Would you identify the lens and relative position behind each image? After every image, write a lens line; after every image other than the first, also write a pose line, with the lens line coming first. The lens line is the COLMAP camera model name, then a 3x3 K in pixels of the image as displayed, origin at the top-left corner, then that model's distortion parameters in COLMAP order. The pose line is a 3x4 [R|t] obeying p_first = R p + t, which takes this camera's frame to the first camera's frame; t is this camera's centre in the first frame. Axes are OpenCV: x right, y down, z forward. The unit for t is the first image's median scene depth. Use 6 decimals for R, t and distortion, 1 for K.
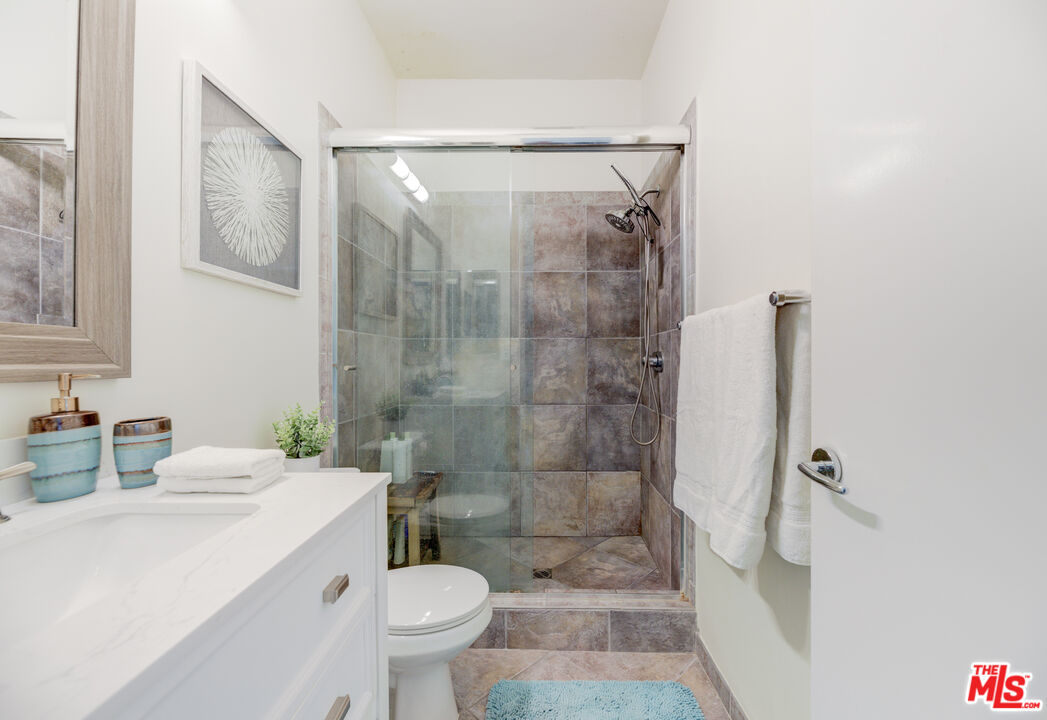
lens RADIAL K [[429.1, 0, 528.0], [0, 429.1, 353.8], [0, 0, 1]] dist [-0.000436, -0.001268]
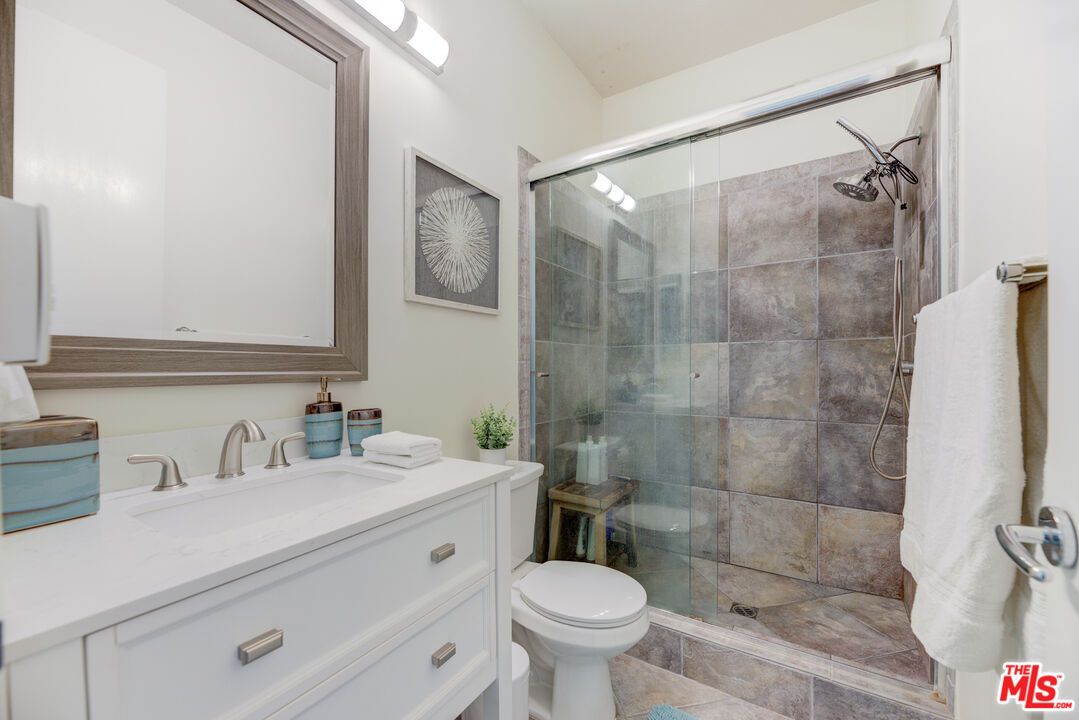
lens RADIAL K [[432.8, 0, 540.8], [0, 432.8, 361.4], [0, 0, 1]] dist [0.003150, -0.002829]
pose [[0.848695, -0.011191, -0.528765, 0.177164], [0.011524, 0.999930, -0.002665, 0.000784], [0.528758, -0.003832, 0.848764, 0.033963]]
